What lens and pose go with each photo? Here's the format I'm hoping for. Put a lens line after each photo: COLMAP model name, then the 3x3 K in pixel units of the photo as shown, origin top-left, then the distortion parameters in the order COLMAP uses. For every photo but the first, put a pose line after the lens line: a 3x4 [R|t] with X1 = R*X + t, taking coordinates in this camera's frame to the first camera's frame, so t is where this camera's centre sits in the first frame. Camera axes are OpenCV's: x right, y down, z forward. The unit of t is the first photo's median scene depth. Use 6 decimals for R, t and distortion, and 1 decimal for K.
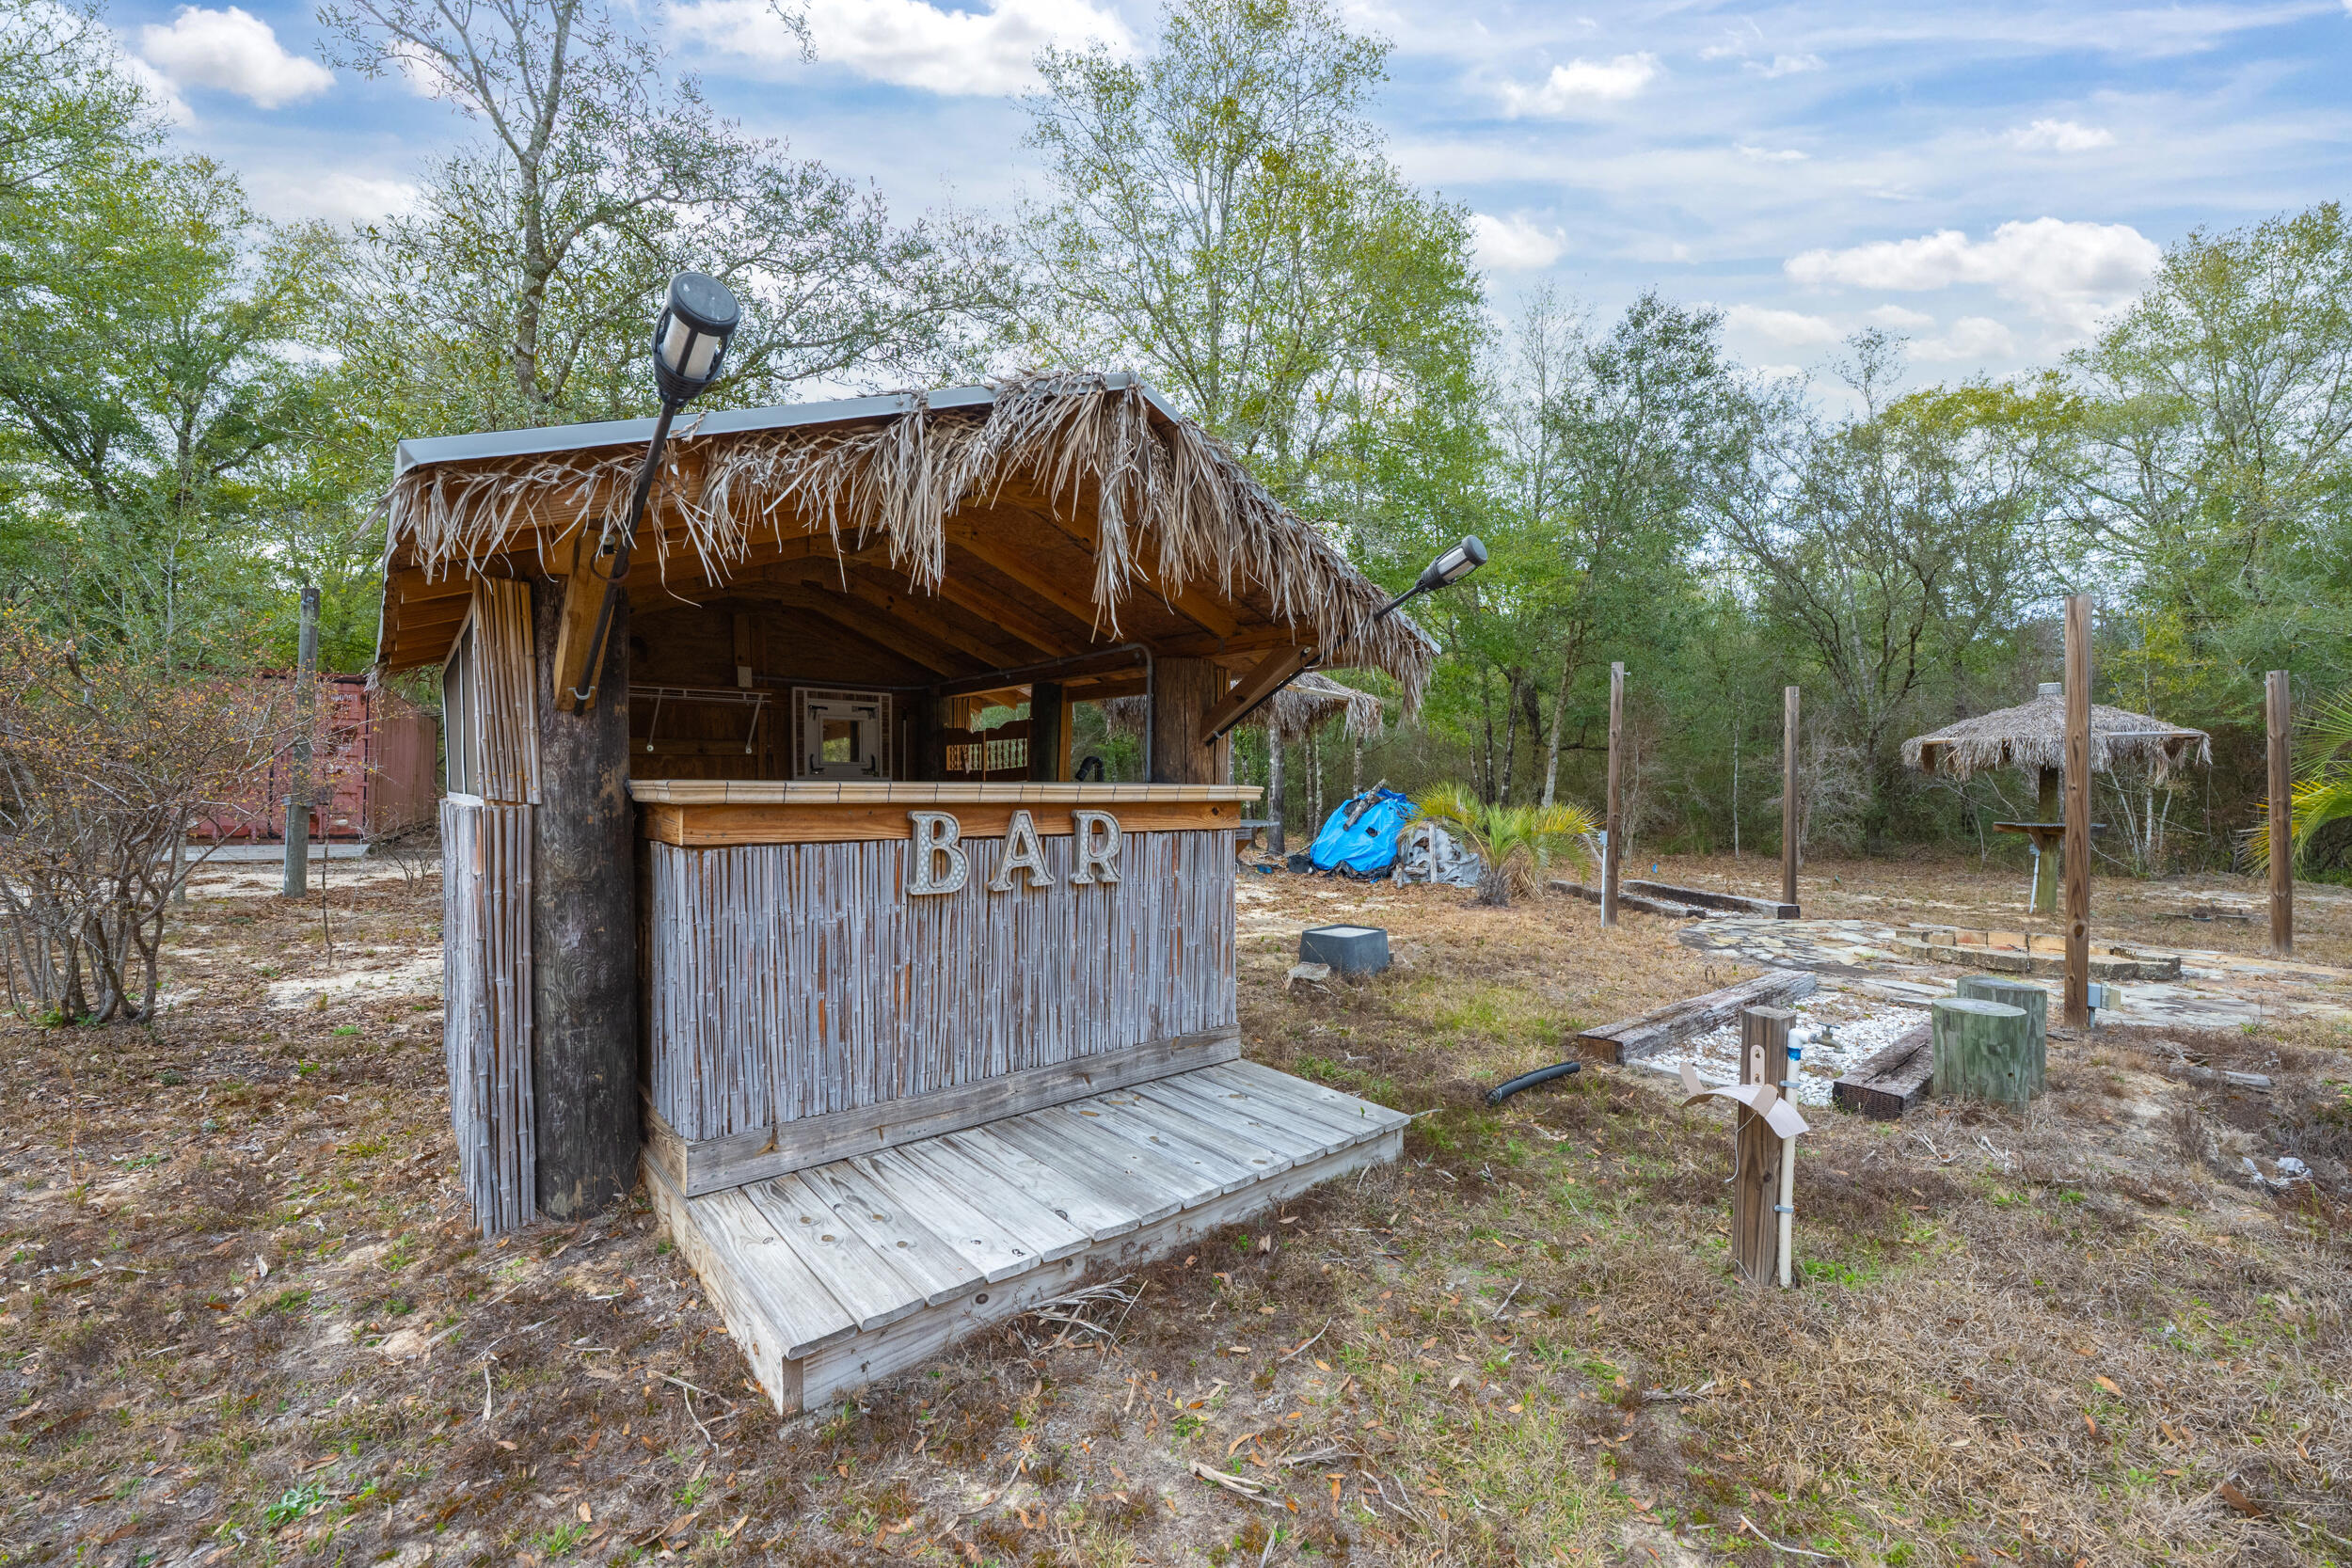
lens RADIAL K [[942.4, 0, 1165.5], [0, 942.4, 794.2], [0, 0, 1]] dist [-0.001029, 0.000330]
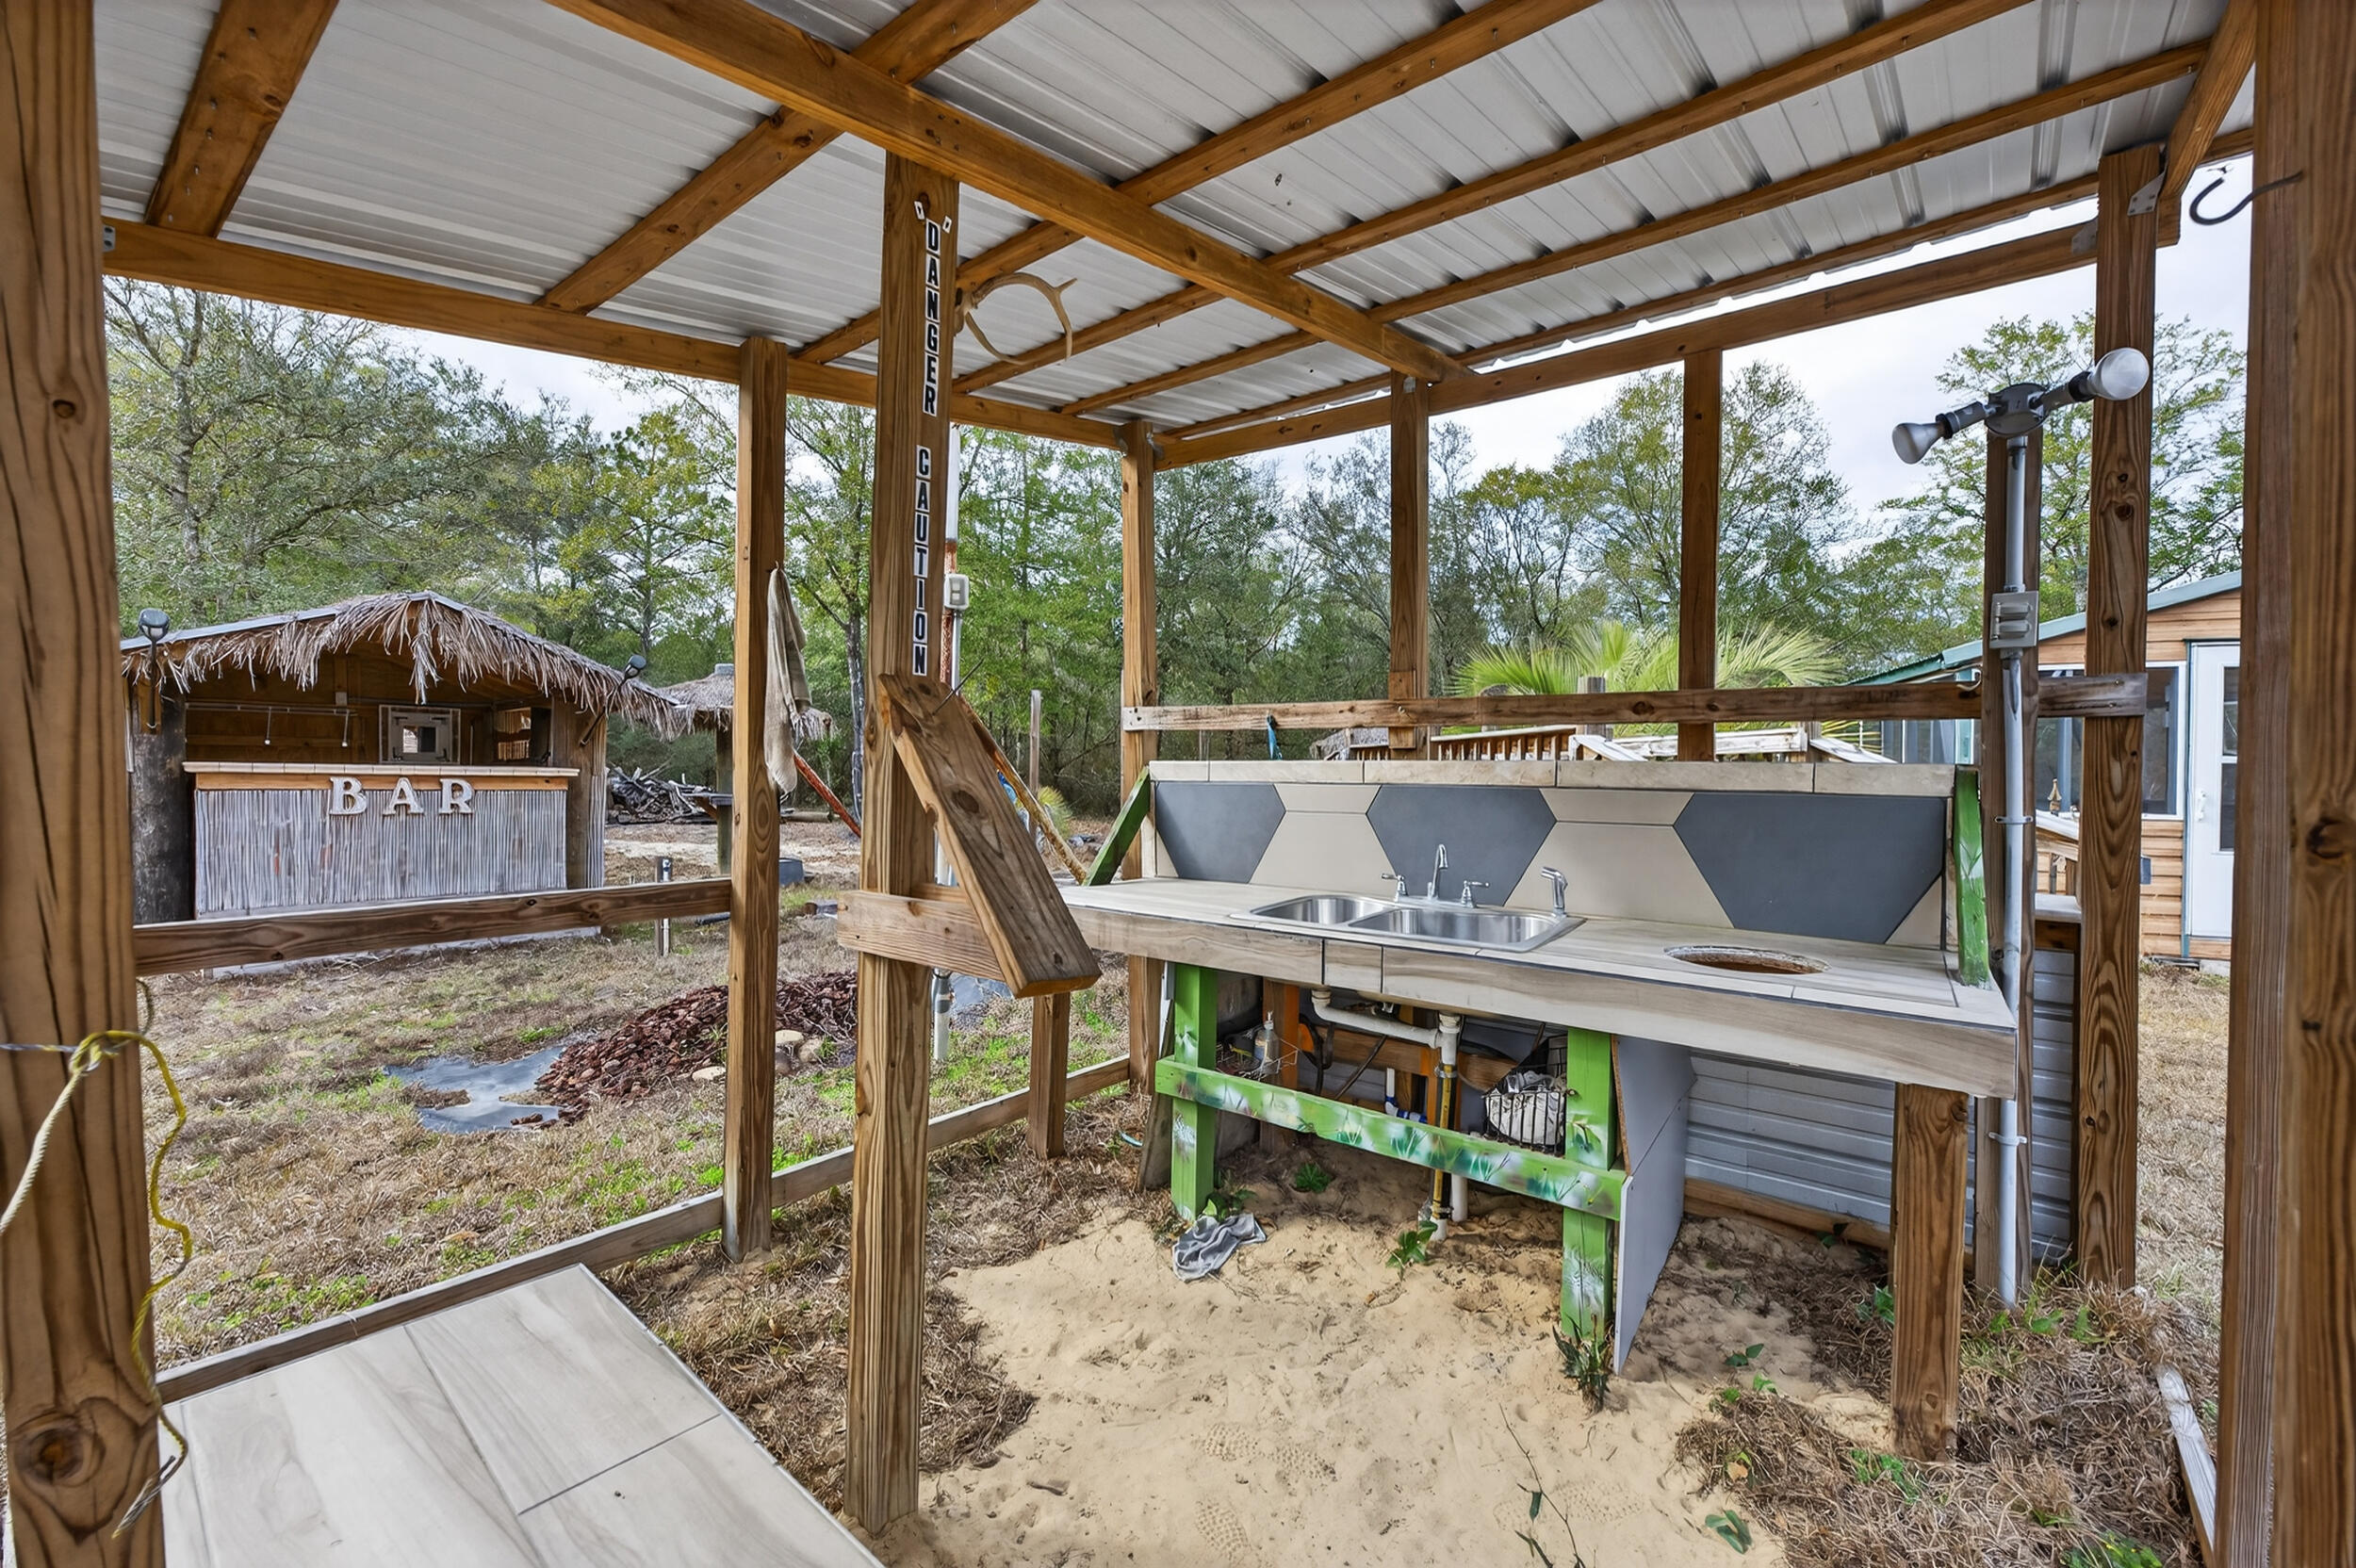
lens RADIAL K [[943.9, 0, 1185.6], [0, 943.9, 791.5], [0, 0, 1]] dist [-0.006003, 0.002501]
pose [[0.988424, 0.005598, 0.151615, 1.236206], [-0.006771, 0.999951, 0.007219, 0.019344], [-0.151567, -0.008162, 0.988413, -1.345922]]
